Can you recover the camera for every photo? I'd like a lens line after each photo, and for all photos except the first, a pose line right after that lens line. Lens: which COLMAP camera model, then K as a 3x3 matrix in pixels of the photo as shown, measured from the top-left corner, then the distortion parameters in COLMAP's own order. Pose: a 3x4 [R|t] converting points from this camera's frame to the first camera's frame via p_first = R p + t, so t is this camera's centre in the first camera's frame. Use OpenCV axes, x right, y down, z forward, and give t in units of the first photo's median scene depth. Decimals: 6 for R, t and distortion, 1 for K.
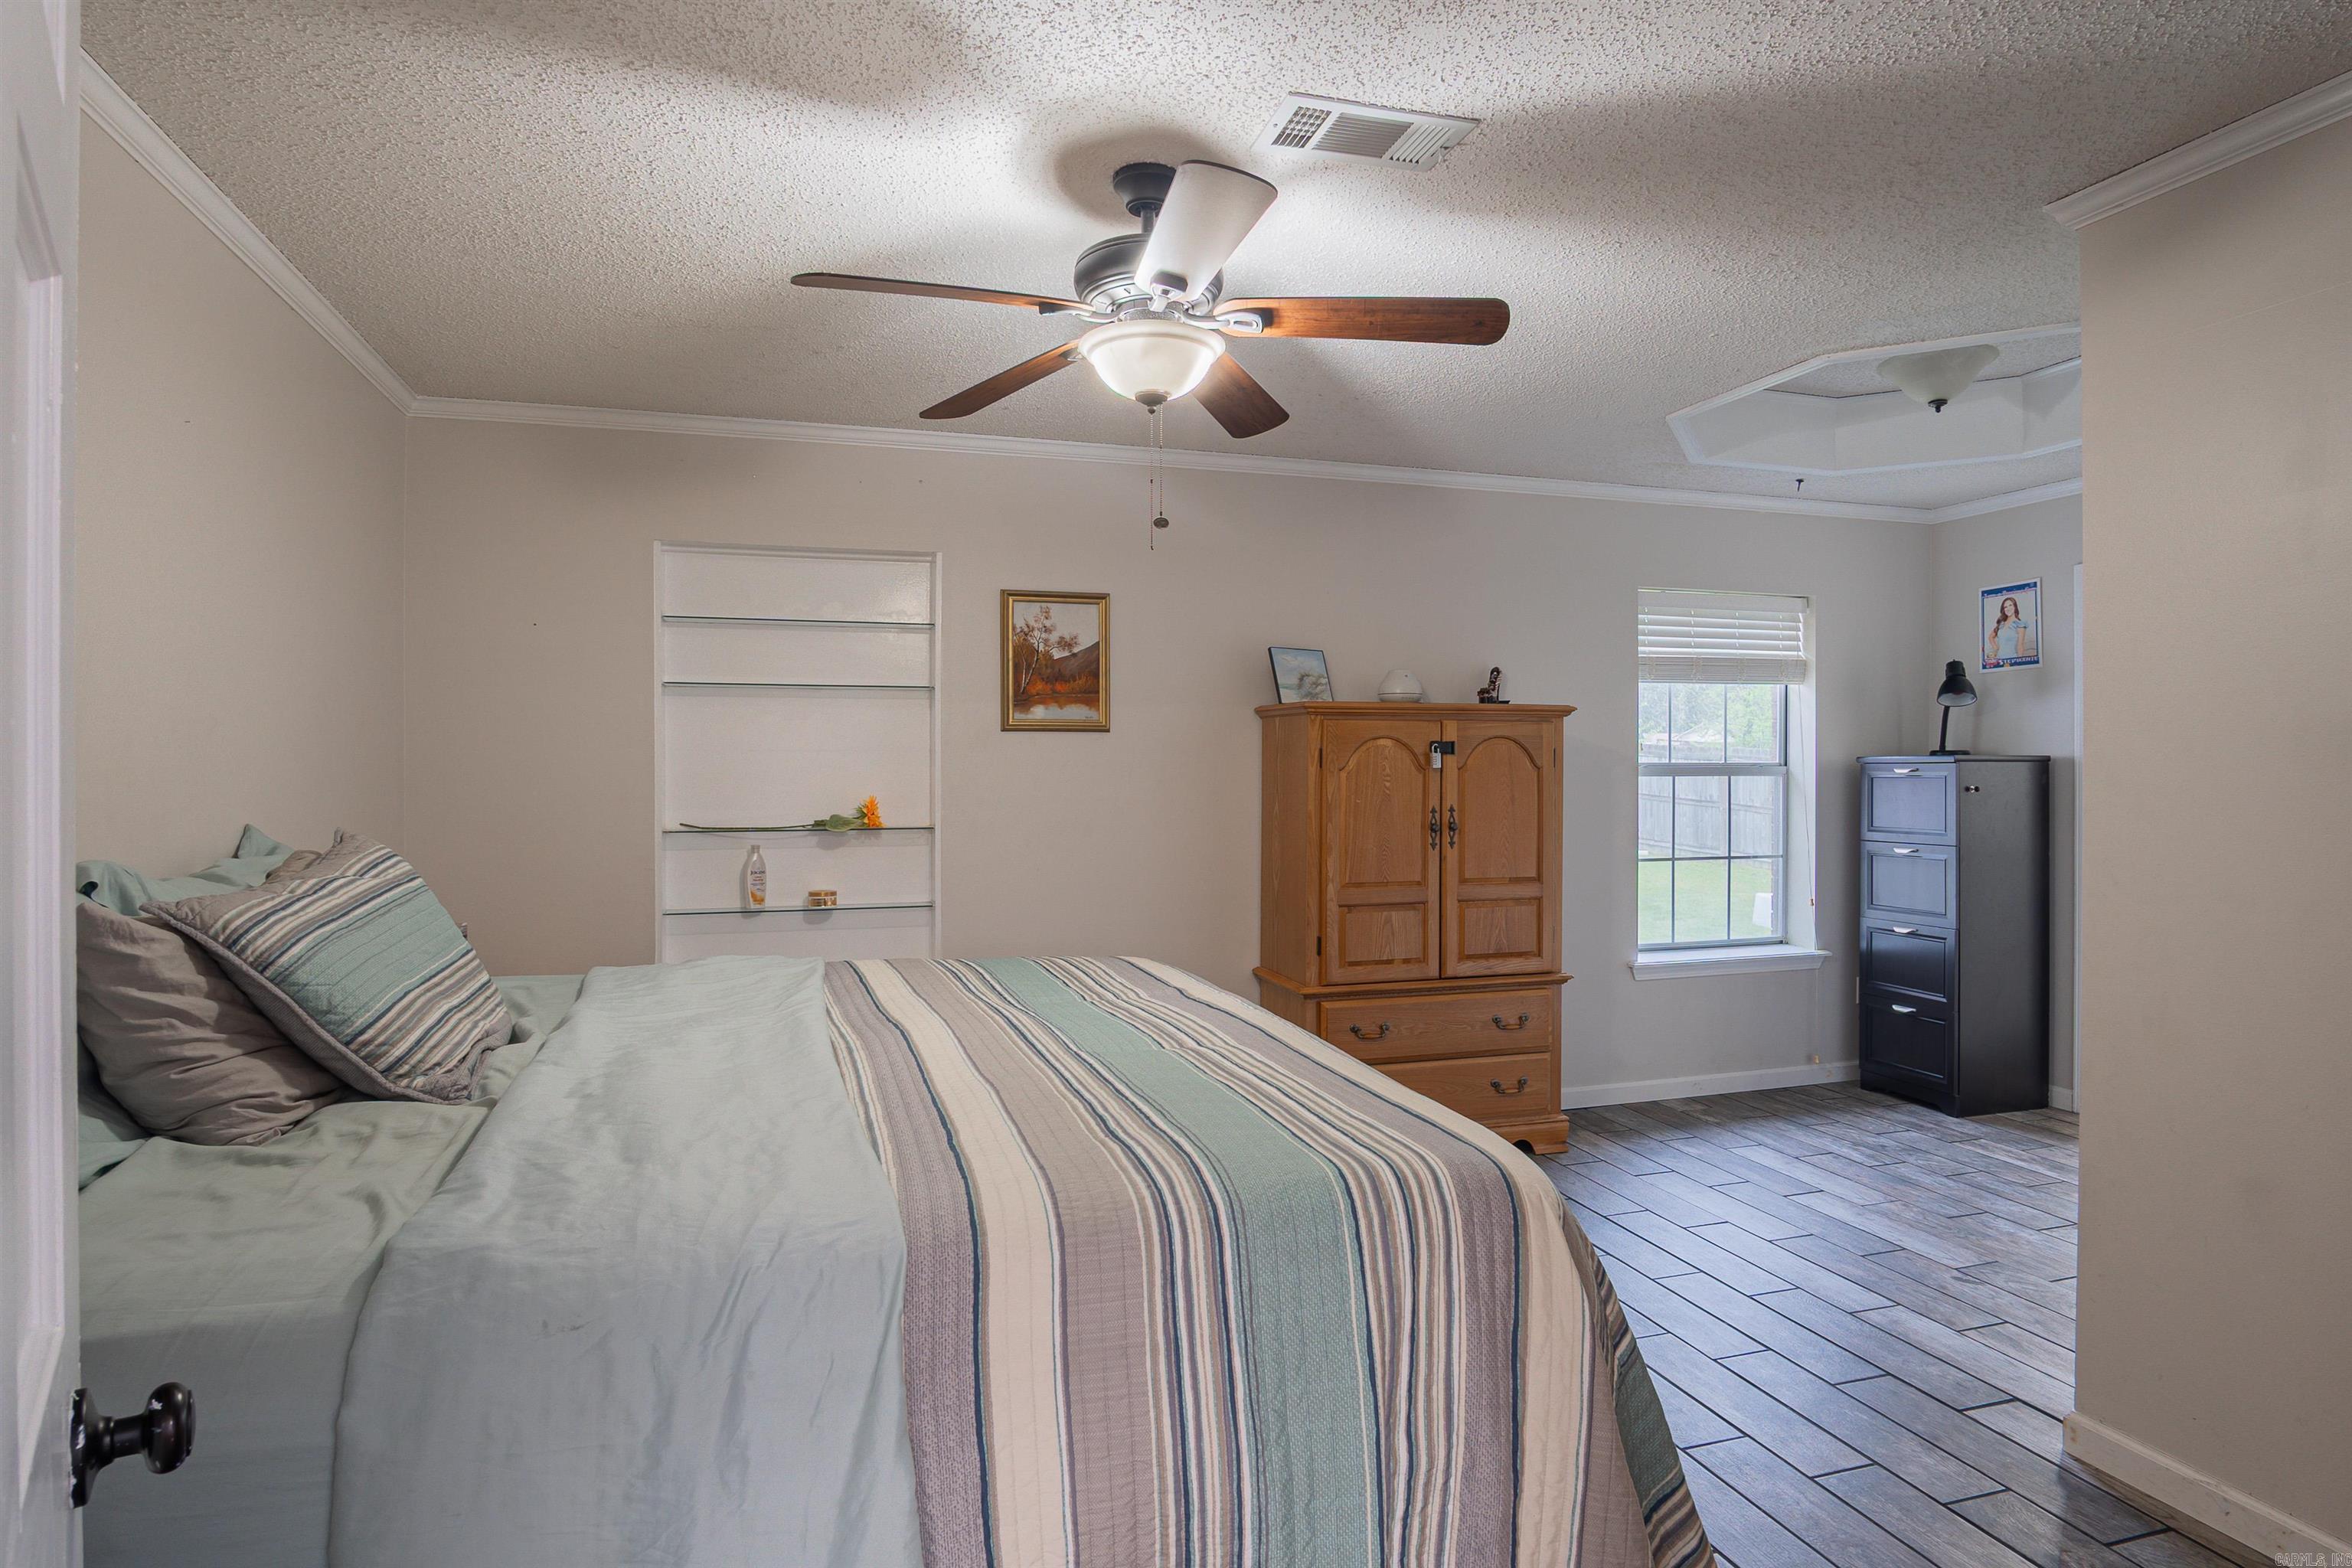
lens RADIAL K [[1293.9, 0, 1181.0], [0, 1293.9, 778.8], [0, 0, 1]] dist [-0.014988, 0.000732]
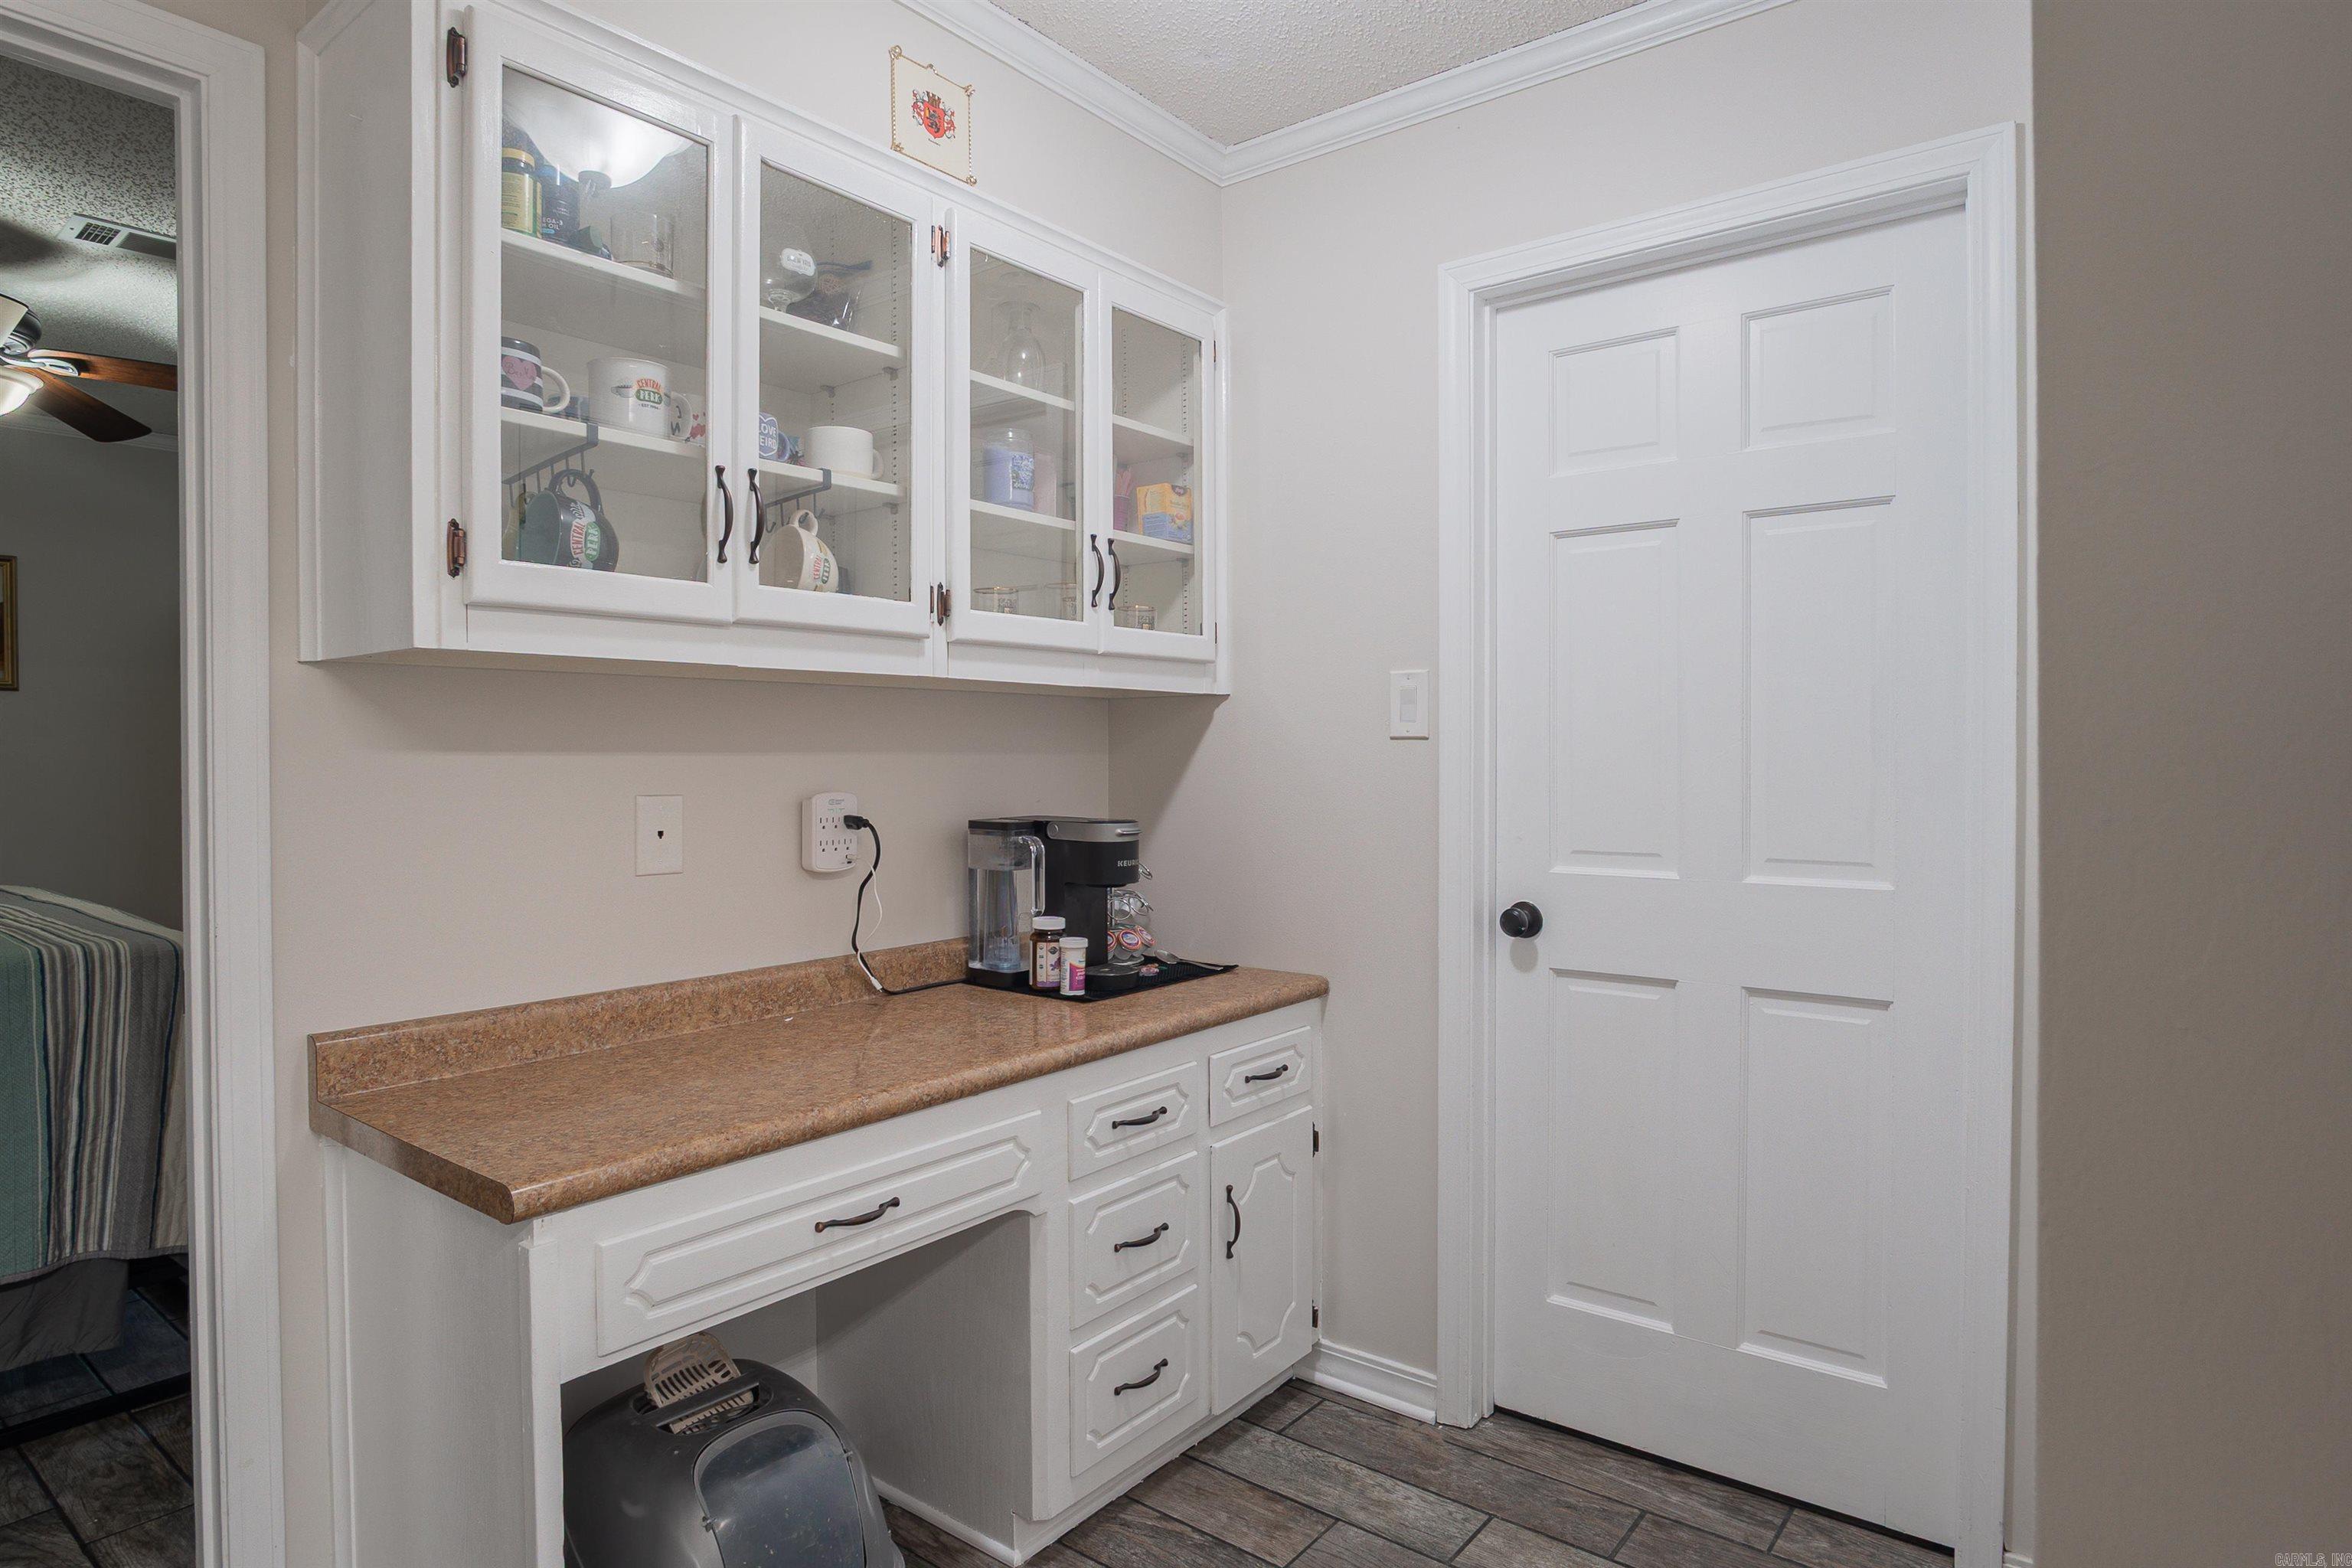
lens RADIAL K [[1293.9, 0, 1165.3], [0, 1293.9, 780.3], [0, 0, 1]] dist [-0.014988, 0.000732]
pose [[0.825745, -0.010465, 0.563947, 0.397324], [0.003477, 0.999903, 0.013464, 0.077436], [-0.564033, -0.009157, 0.825702, -1.135592]]
